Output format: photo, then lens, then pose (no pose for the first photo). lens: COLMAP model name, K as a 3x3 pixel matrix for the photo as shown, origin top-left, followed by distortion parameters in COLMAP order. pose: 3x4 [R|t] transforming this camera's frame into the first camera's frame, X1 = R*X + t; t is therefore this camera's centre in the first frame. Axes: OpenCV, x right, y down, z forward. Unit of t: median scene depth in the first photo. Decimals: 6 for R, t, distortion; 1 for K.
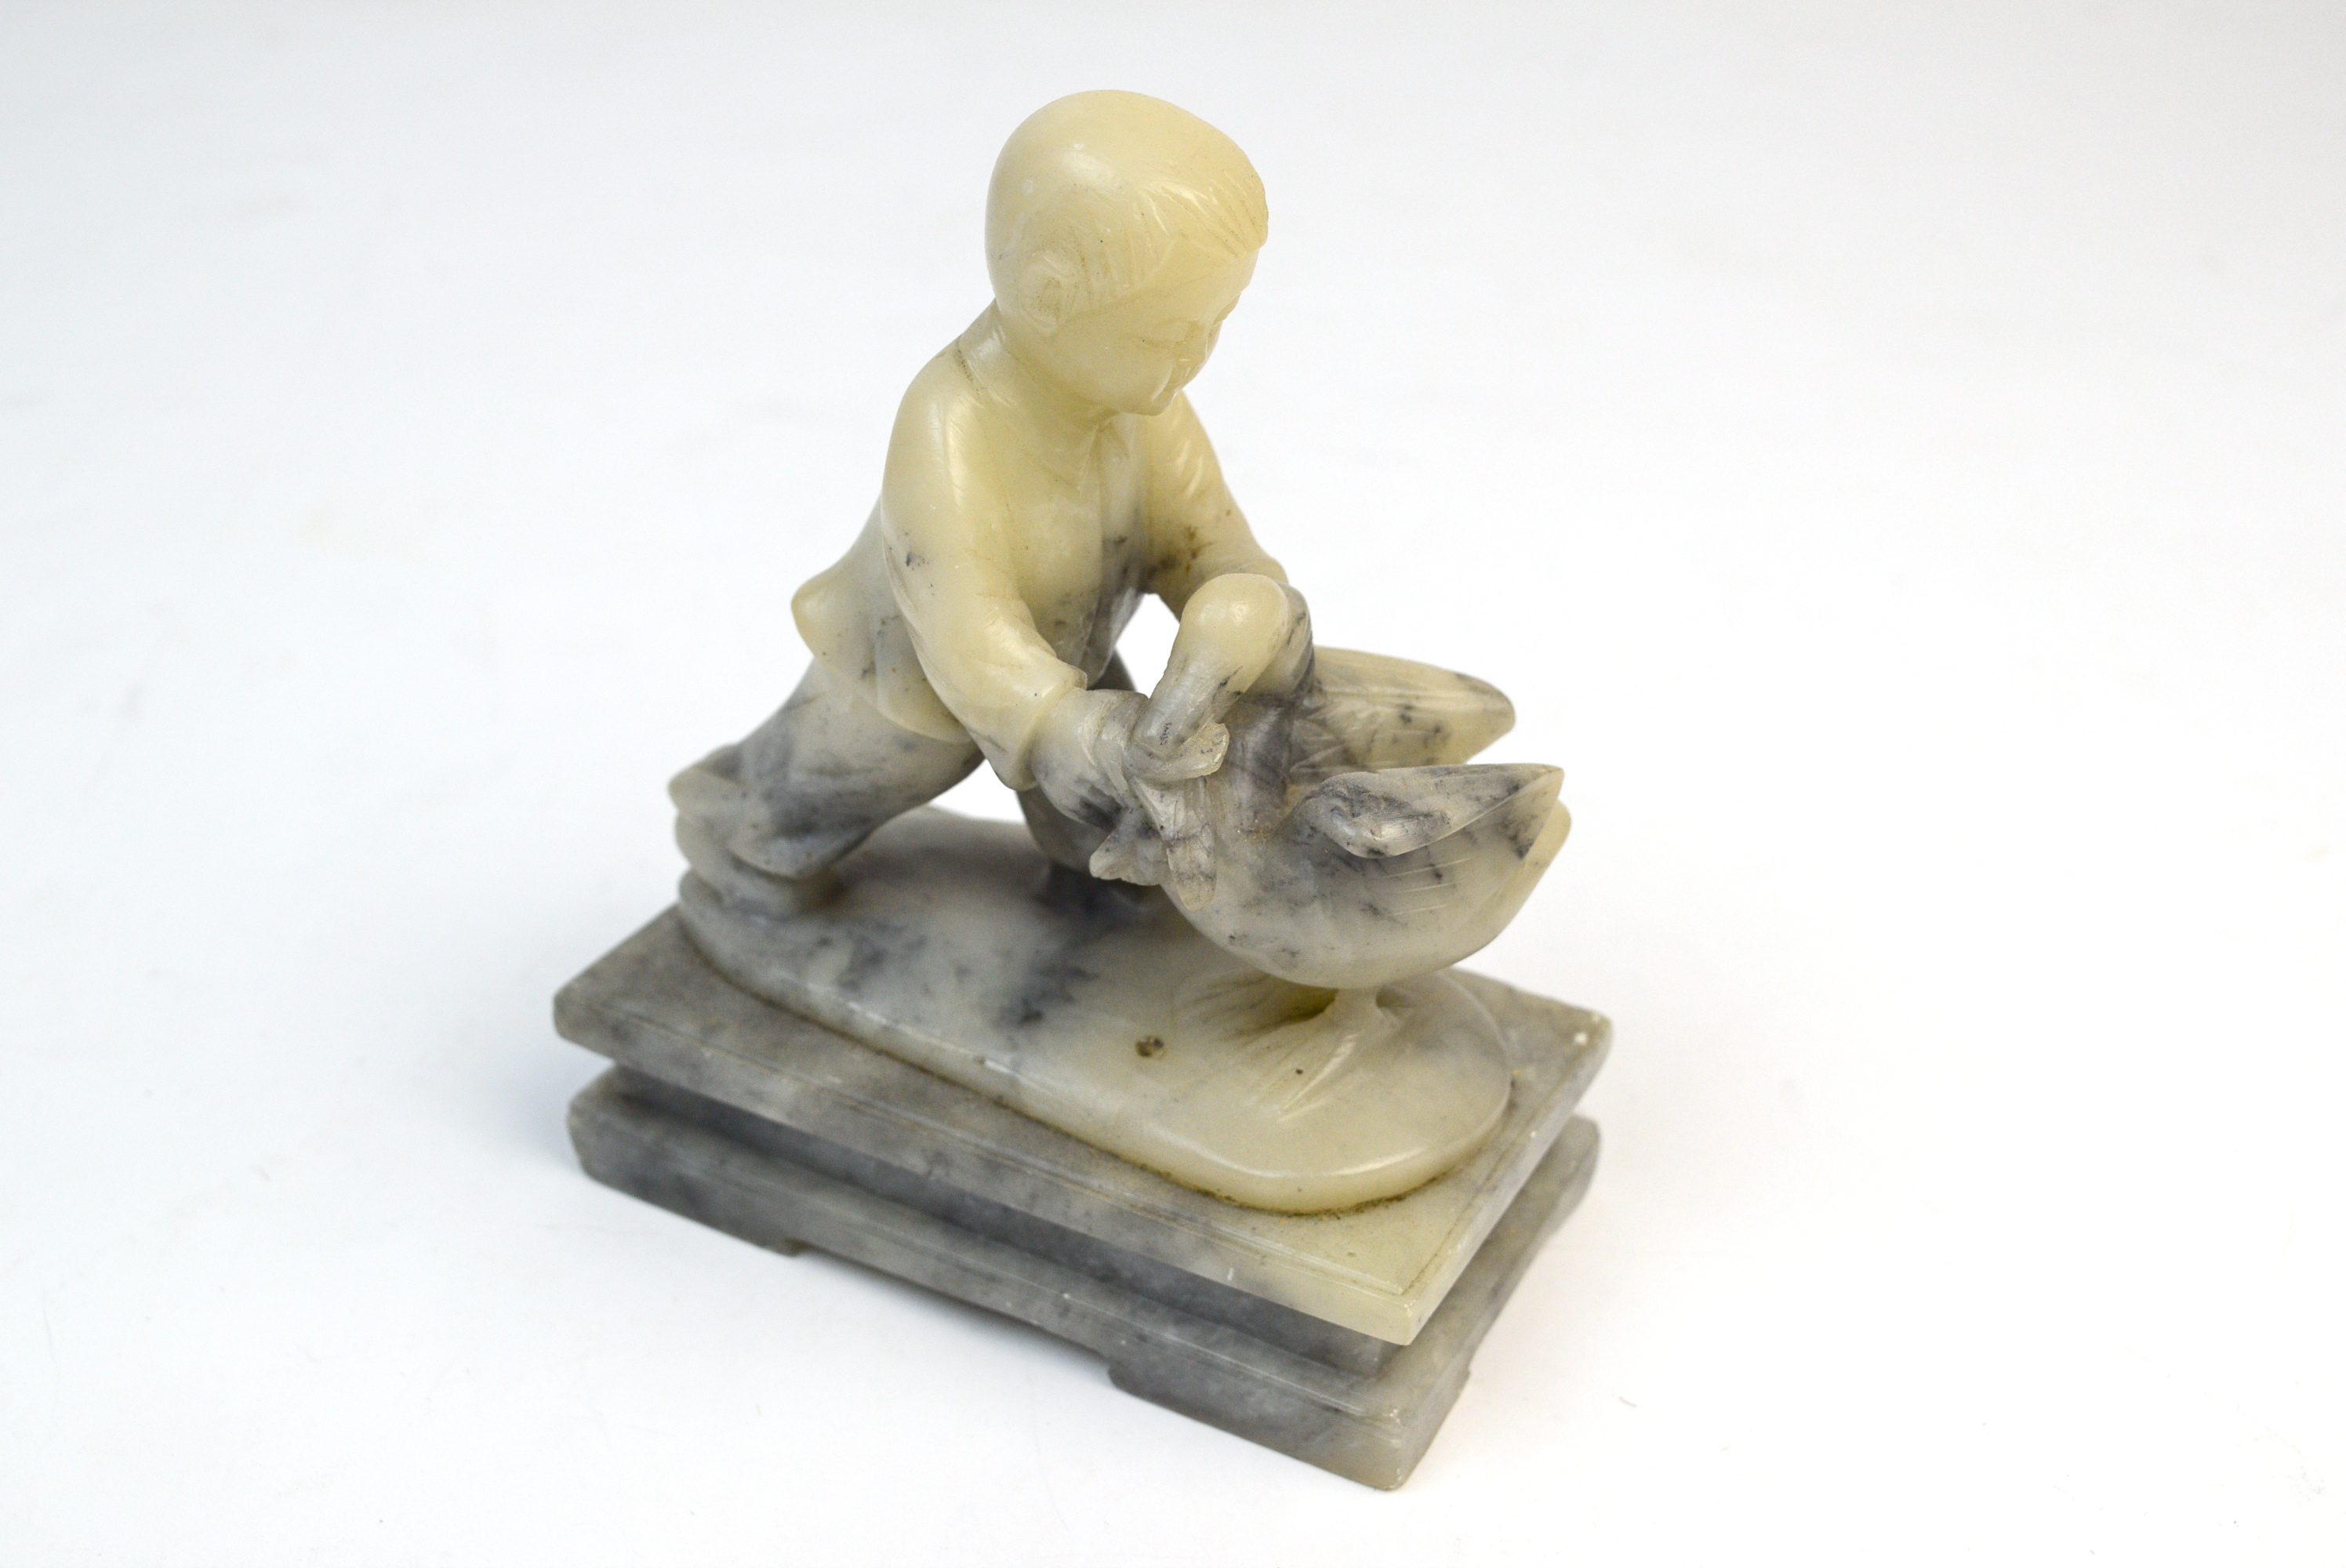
lens RADIAL K [[3128.8, 0, 1174.3], [0, 3128.8, 782.4], [0, 0, 1]] dist [0.023863, 0.000000]
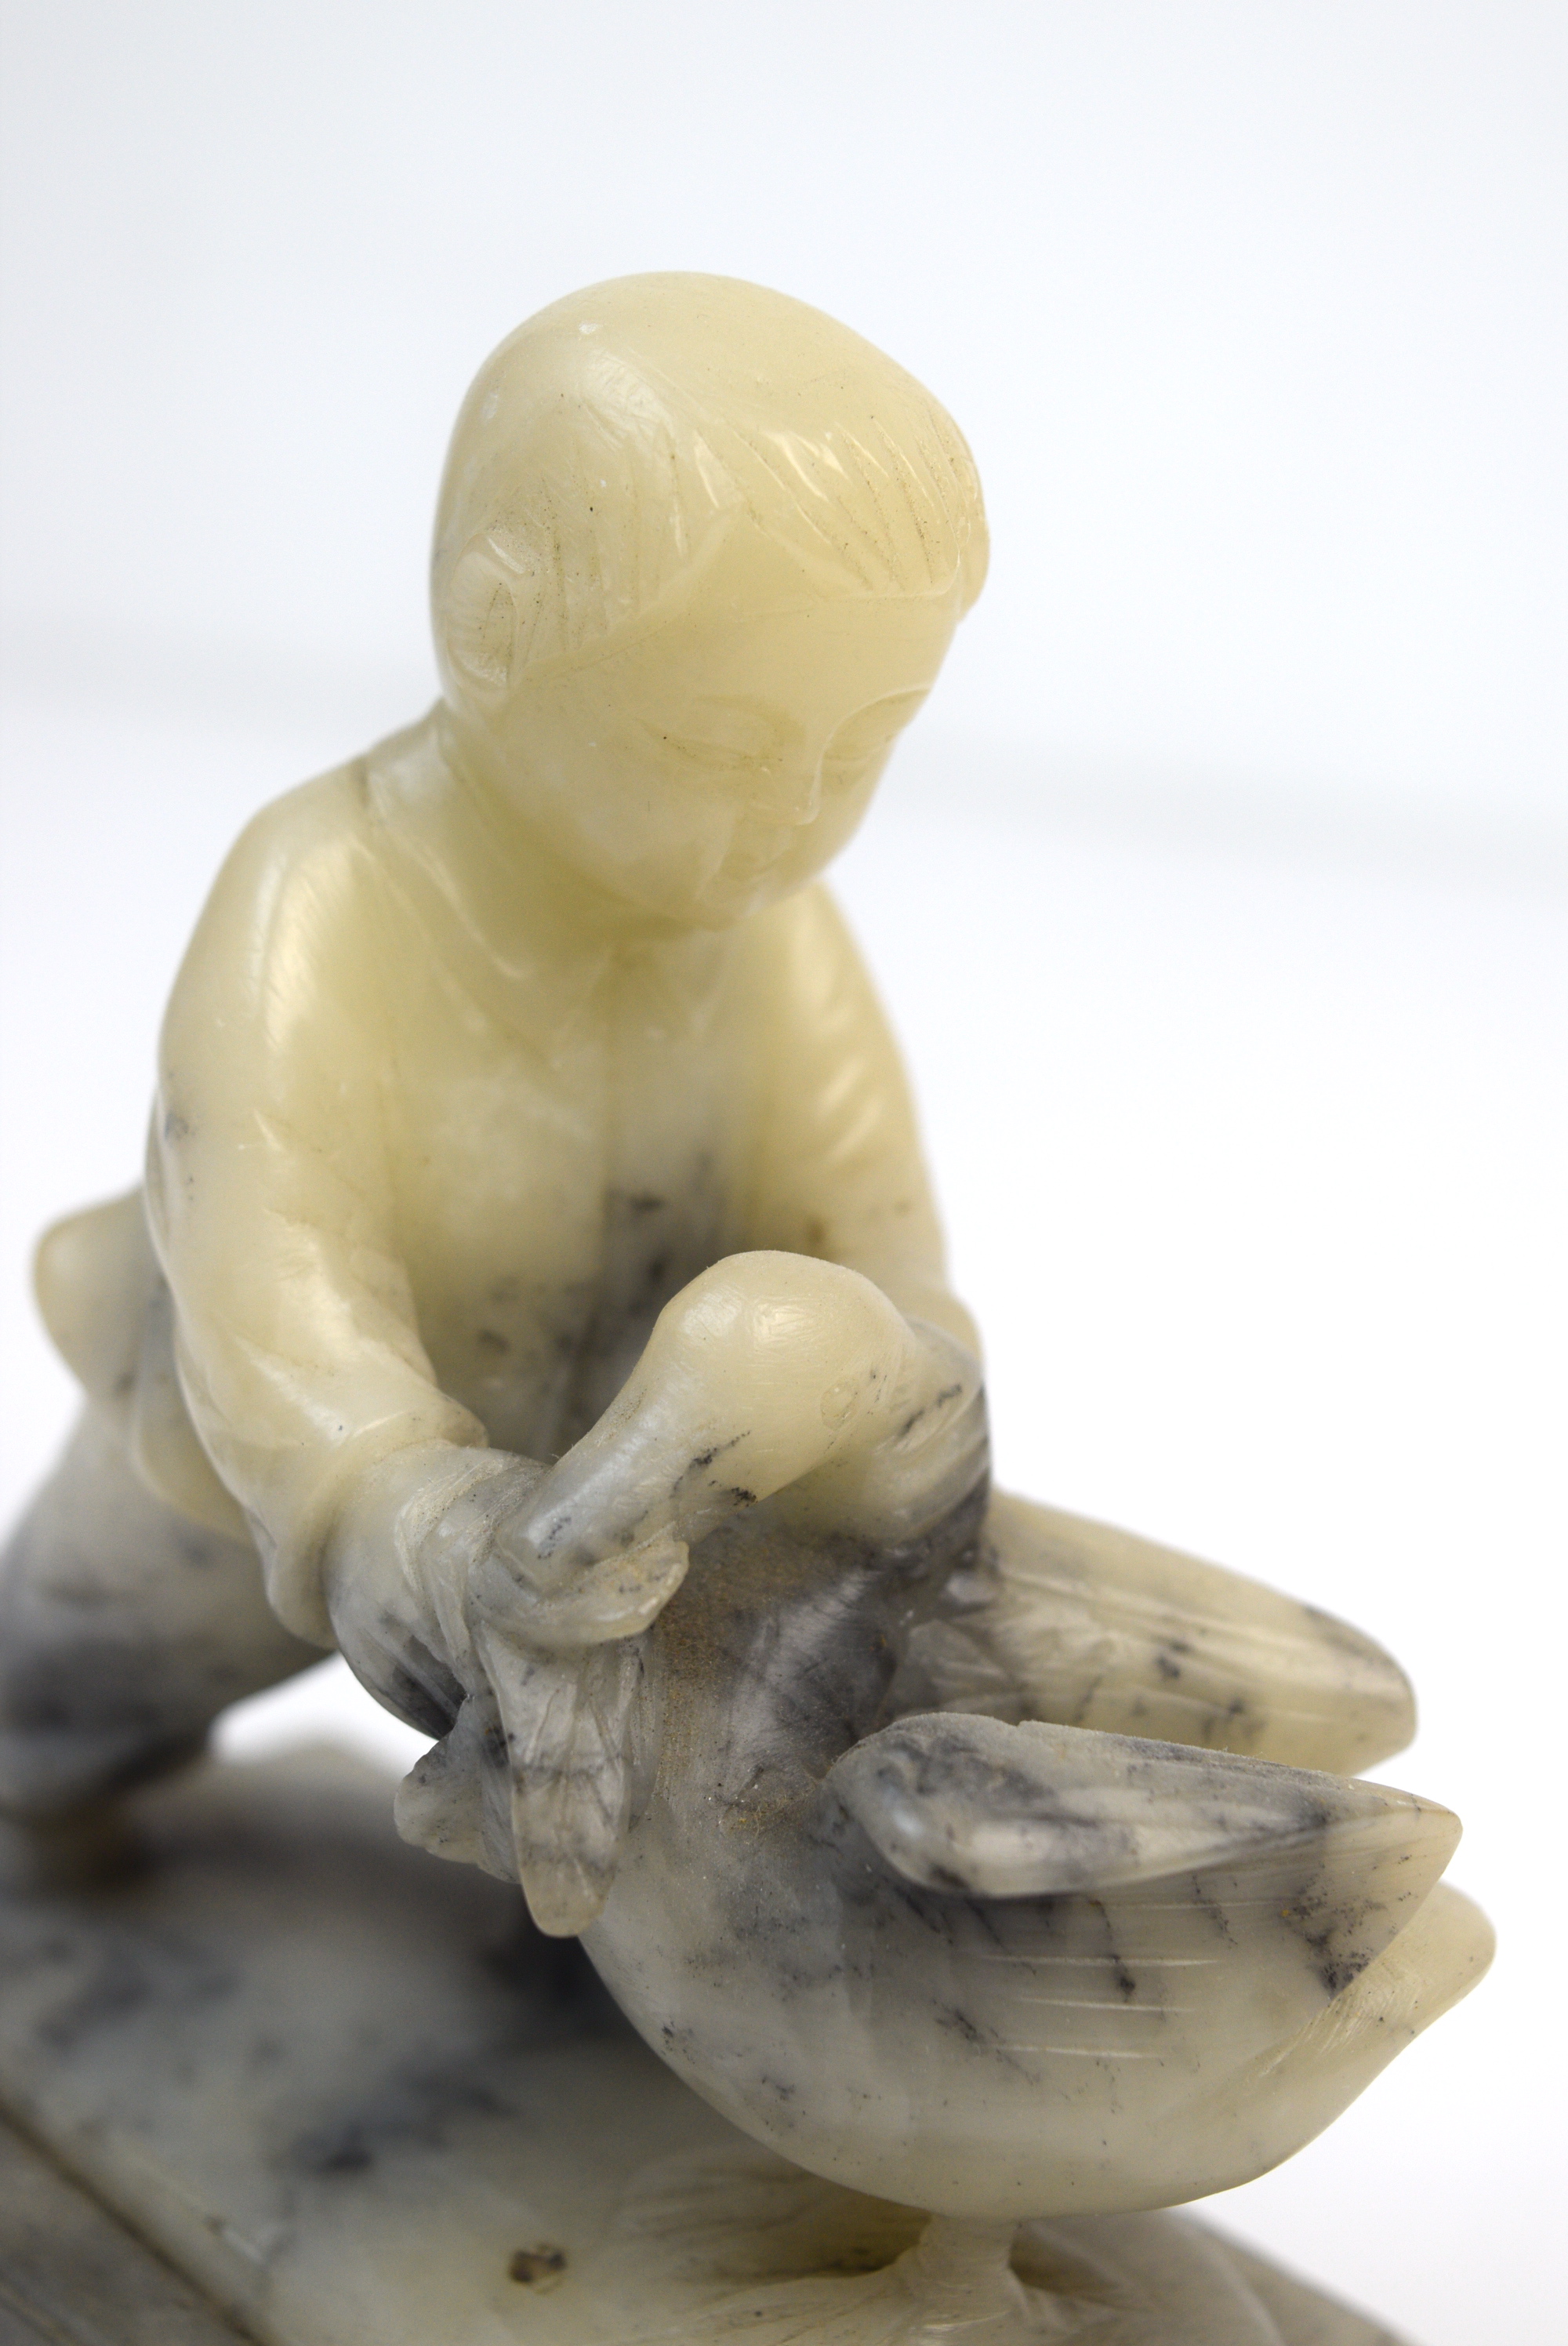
lens RADIAL K [[4024.2, 0, 782.5], [0, 4024.2, 1175.0], [0, 0, 1]] dist [0.002824, 0.000000]
pose [[0.958210, 0.142298, -0.248162, 0.164746], [-0.197740, 0.956354, -0.215142, 0.052991], [0.206716, 0.255223, 0.944526, 0.406468]]
